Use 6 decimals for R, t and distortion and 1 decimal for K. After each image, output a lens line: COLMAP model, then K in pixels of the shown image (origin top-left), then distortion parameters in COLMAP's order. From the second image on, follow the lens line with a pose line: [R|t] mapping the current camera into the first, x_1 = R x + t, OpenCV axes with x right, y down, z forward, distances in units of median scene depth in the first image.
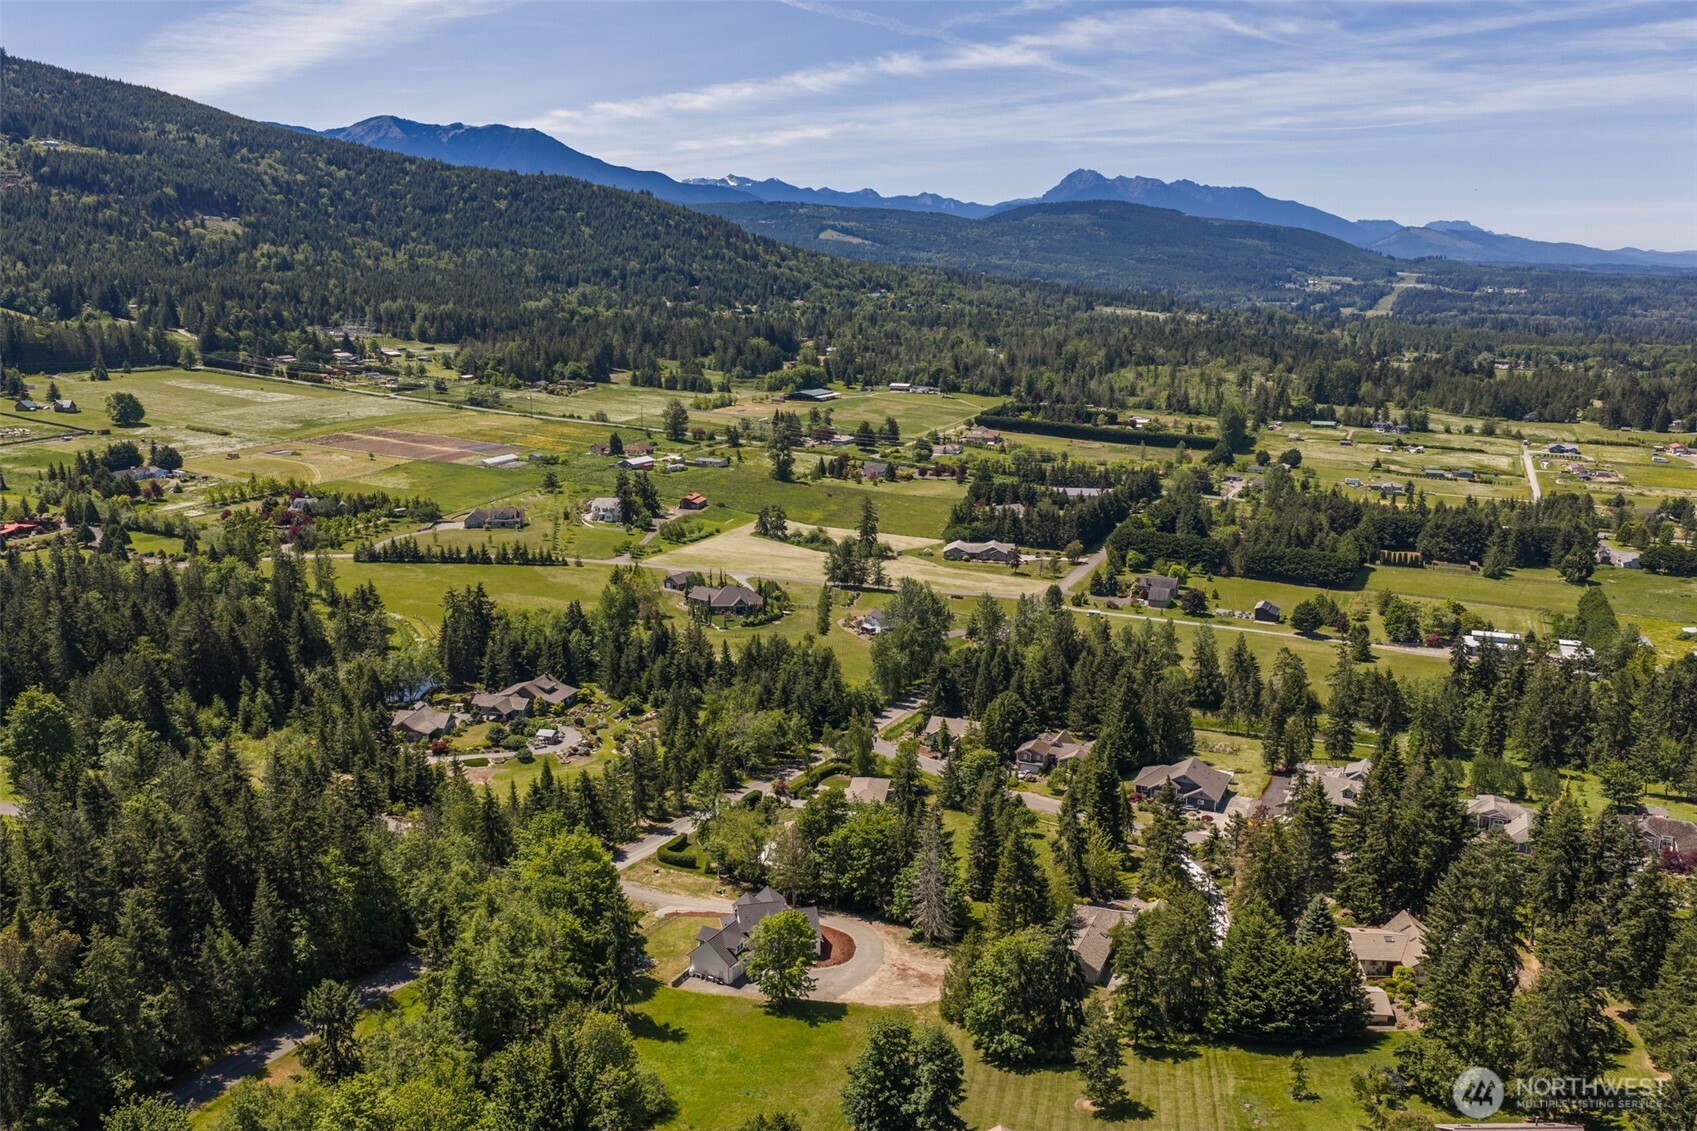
lens RADIAL K [[1466.4, 0, 848.5], [0, 1466.4, 565.5], [0, 0, 1]] dist [0.005700, -0.016959]
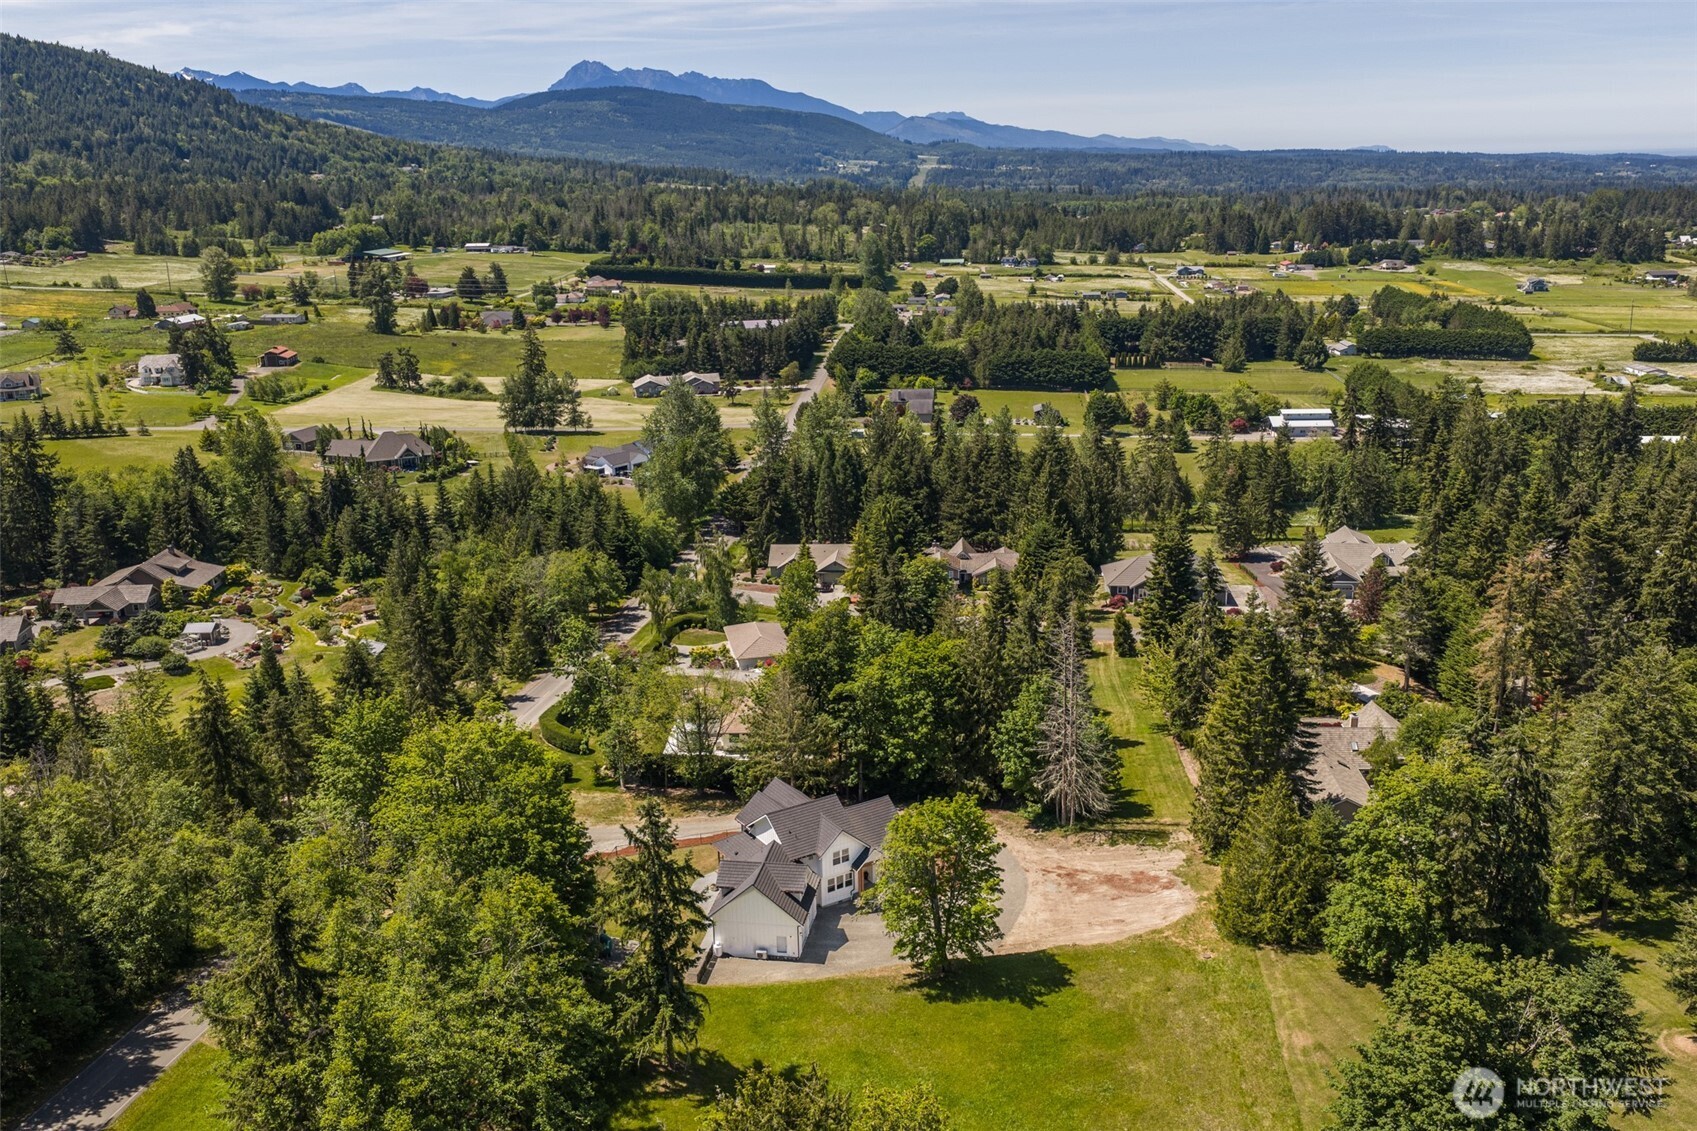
lens RADIAL K [[1466.4, 0, 848.5], [0, 1466.4, 565.5], [0, 0, 1]] dist [0.005700, -0.016959]
pose [[0.942837, -0.109352, 0.314802, -0.071771], [0.093340, 0.993474, 0.065545, 0.037267], [-0.319915, -0.032415, 0.946892, 0.166670]]
